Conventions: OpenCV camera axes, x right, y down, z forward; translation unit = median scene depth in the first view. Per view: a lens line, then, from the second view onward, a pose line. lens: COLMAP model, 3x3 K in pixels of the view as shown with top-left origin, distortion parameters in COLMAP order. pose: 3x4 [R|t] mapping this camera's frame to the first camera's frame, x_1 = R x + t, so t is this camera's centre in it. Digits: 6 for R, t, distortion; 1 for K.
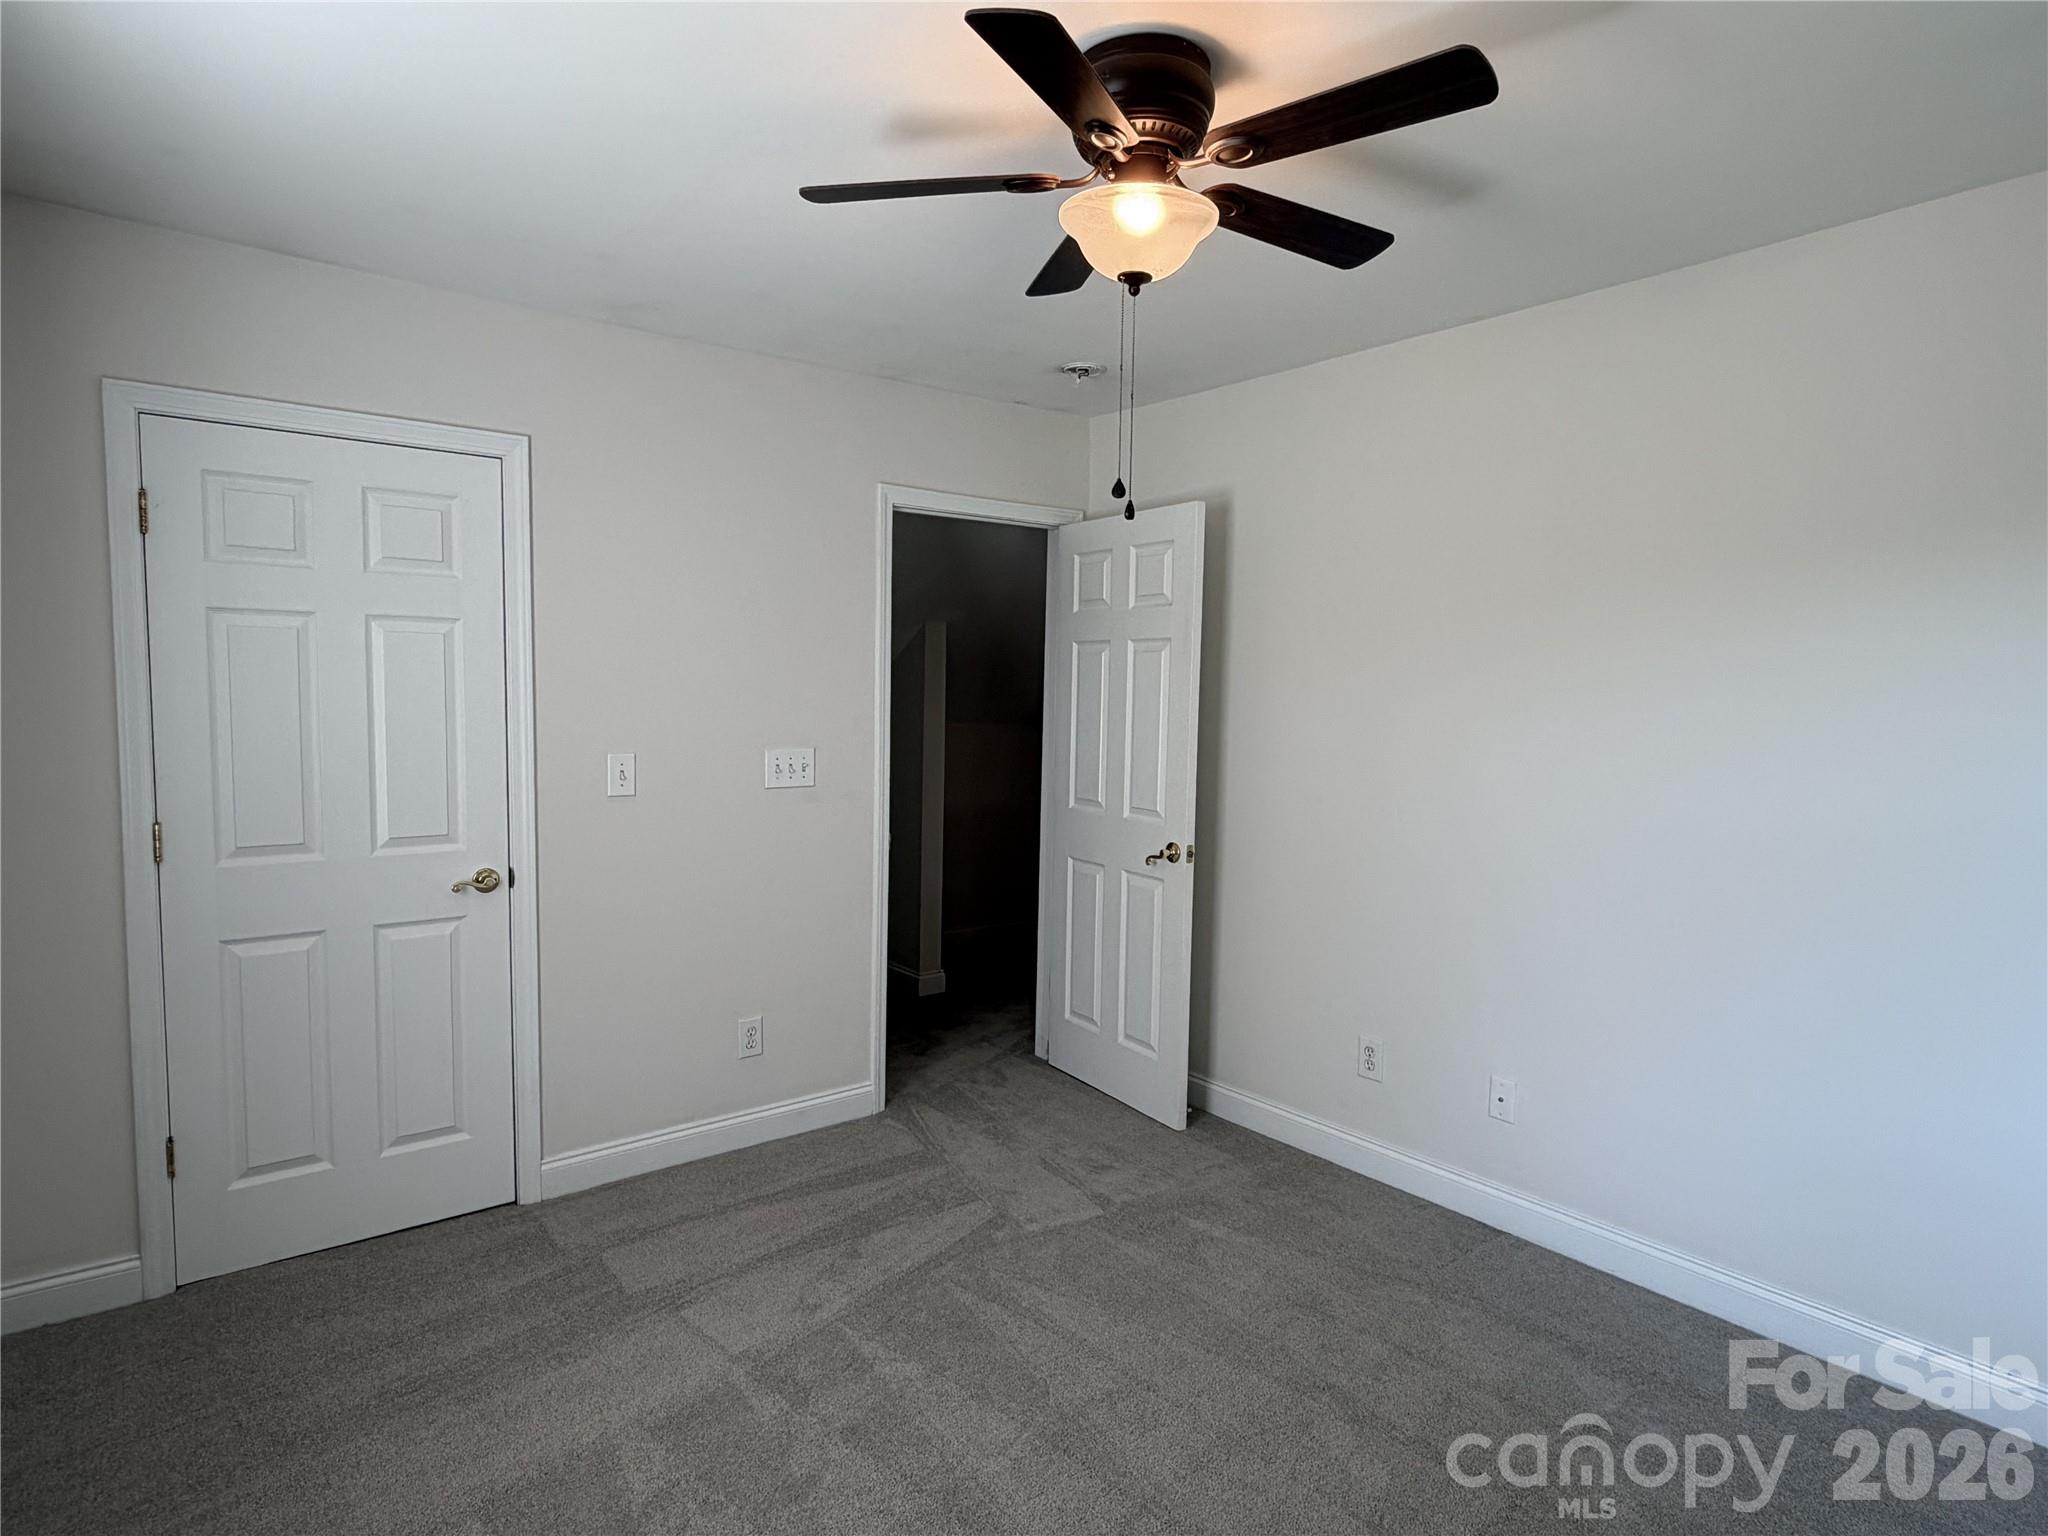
lens RADIAL K [[1127.6, 0, 1020.9], [0, 1127.6, 767.2], [0, 0, 1]] dist [0.007698, 0.000180]
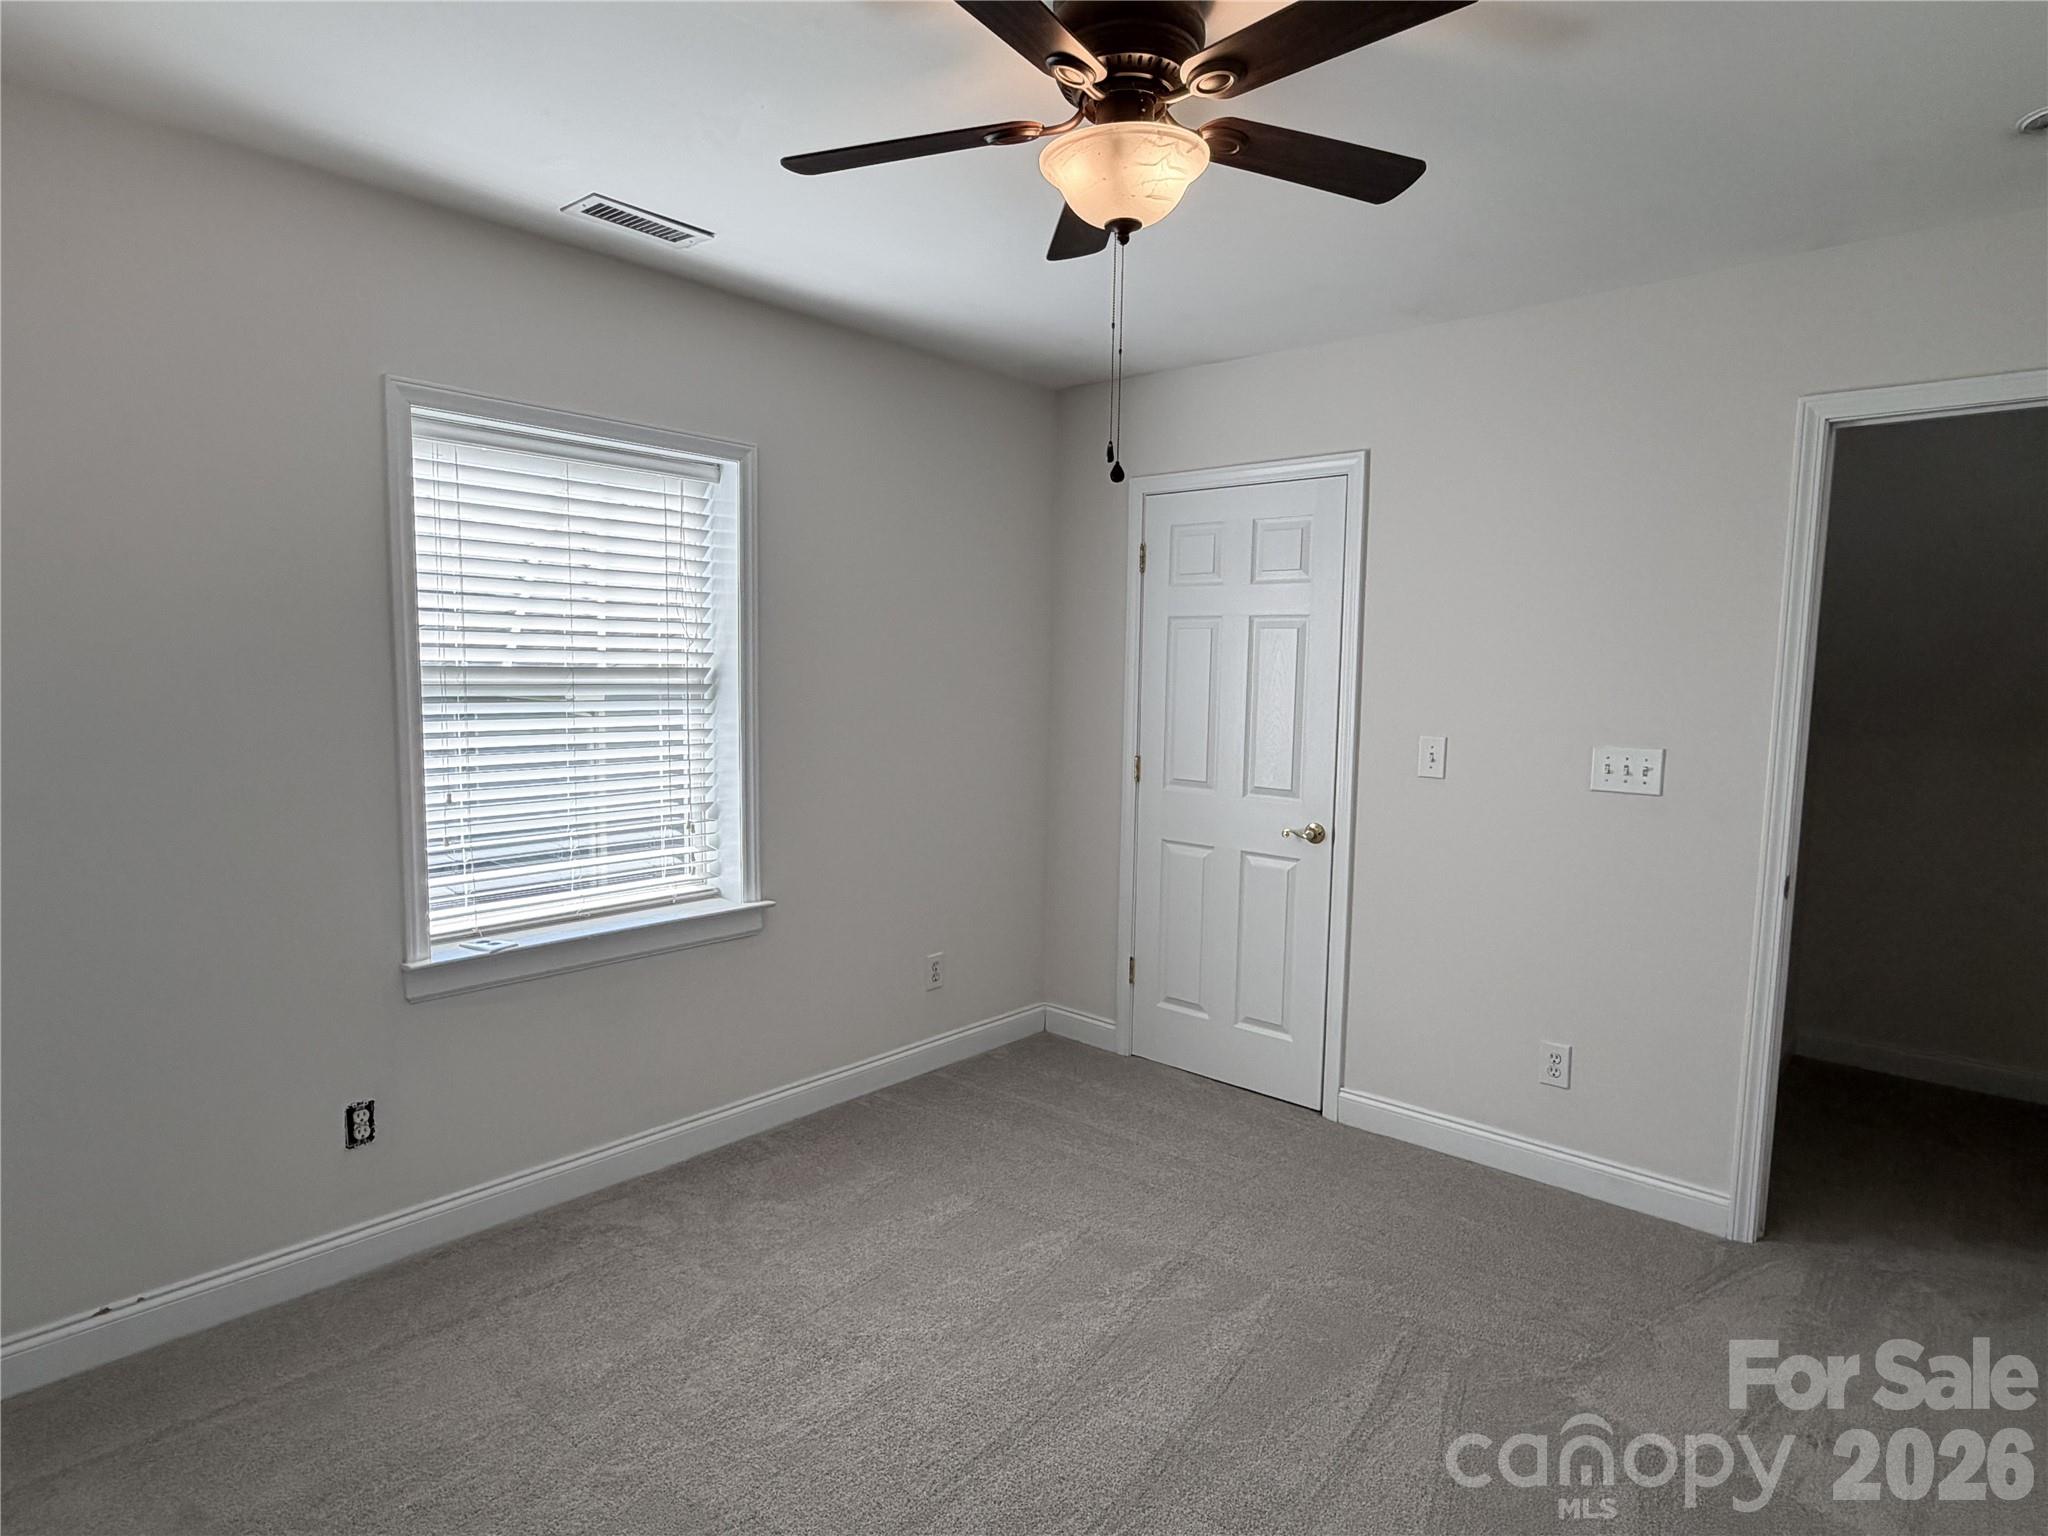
lens RADIAL K [[1127.6, 0, 1020.7], [0, 1127.6, 771.9], [0, 0, 1]] dist [0.007698, 0.000180]
pose [[0.186096, 0.085743, -0.978783, 0.599259], [-0.084979, 0.993856, 0.070907, -0.021574], [0.978850, 0.069981, 0.192239, 0.437586]]
